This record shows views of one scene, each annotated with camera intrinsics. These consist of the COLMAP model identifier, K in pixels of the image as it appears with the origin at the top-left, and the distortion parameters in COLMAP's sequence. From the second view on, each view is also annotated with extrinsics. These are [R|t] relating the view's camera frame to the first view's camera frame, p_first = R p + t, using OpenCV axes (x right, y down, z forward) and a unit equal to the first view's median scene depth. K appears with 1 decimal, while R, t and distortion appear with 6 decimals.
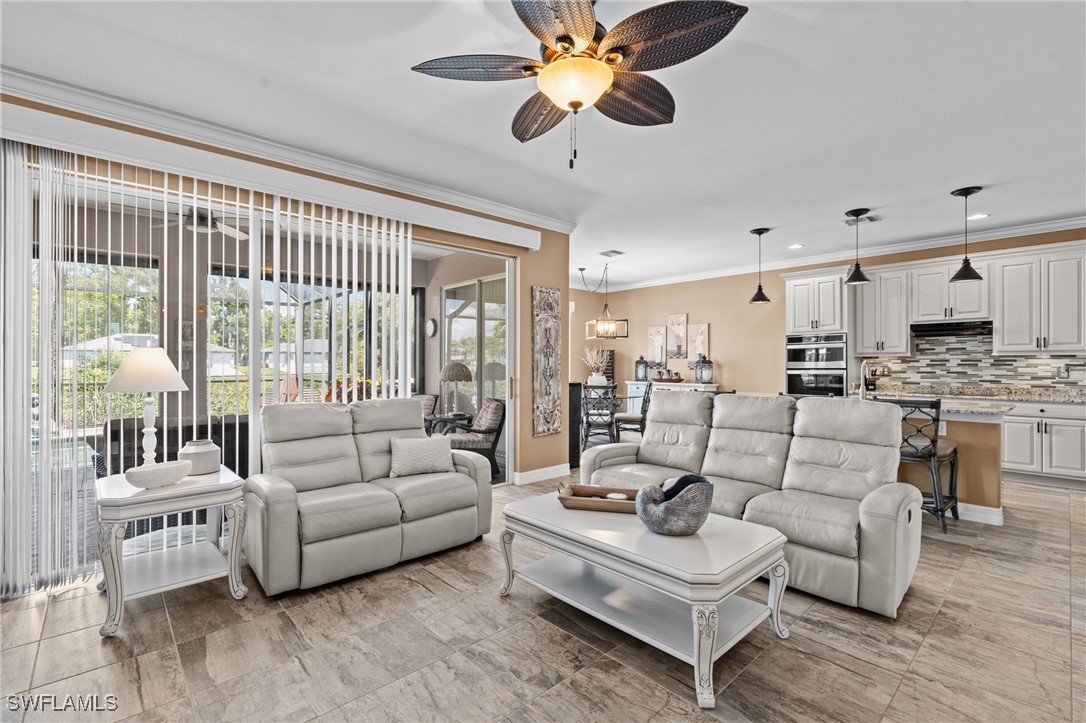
lens RADIAL K [[485.5, 0, 540.7], [0, 485.5, 362.4], [0, 0, 1]] dist [0.000091, -0.000054]
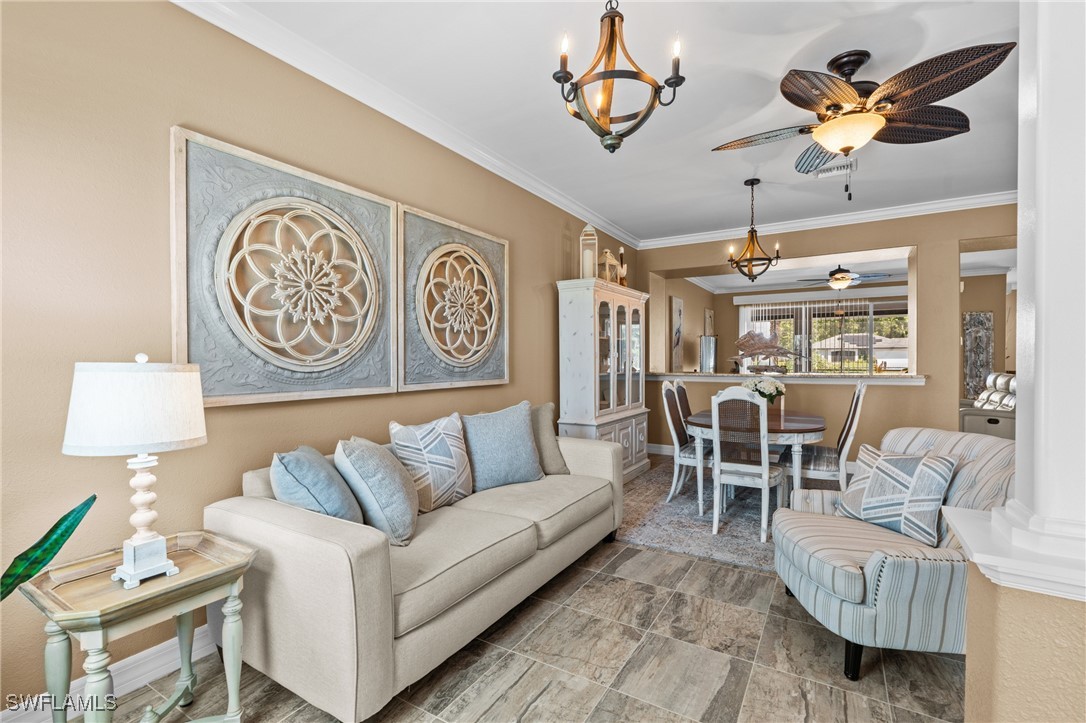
lens RADIAL K [[485.5, 0, 540.7], [0, 485.5, 362.4], [0, 0, 1]] dist [0.000091, -0.000054]
pose [[0.280170, 0.006600, -0.959928, 1.161981], [0.003668, 0.999962, 0.007946, -0.001243], [0.959943, -0.005747, 0.280135, -0.869876]]
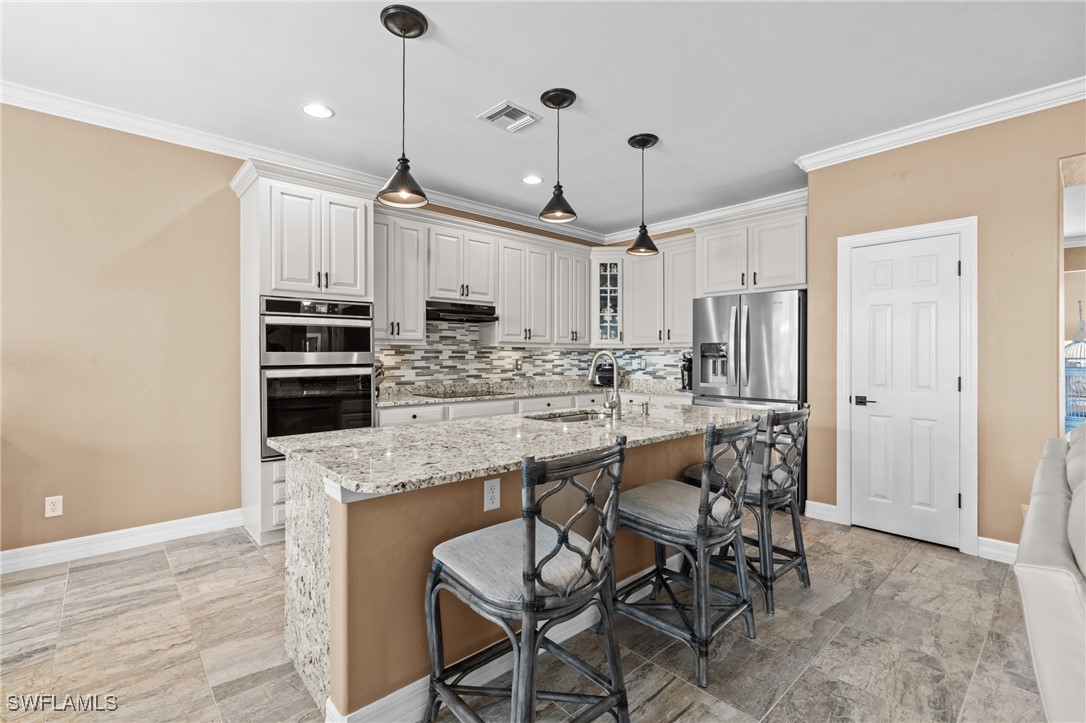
lens RADIAL K [[486.6, 0, 541.8], [0, 486.6, 358.0], [0, 0, 1]] dist [-0.004143, -0.000382]
pose [[0.018102, -0.002153, 0.999834, 0.062820], [0.000126, 0.999998, 0.002151, 0.004822], [-0.999836, 0.000087, 0.018102, 0.925833]]
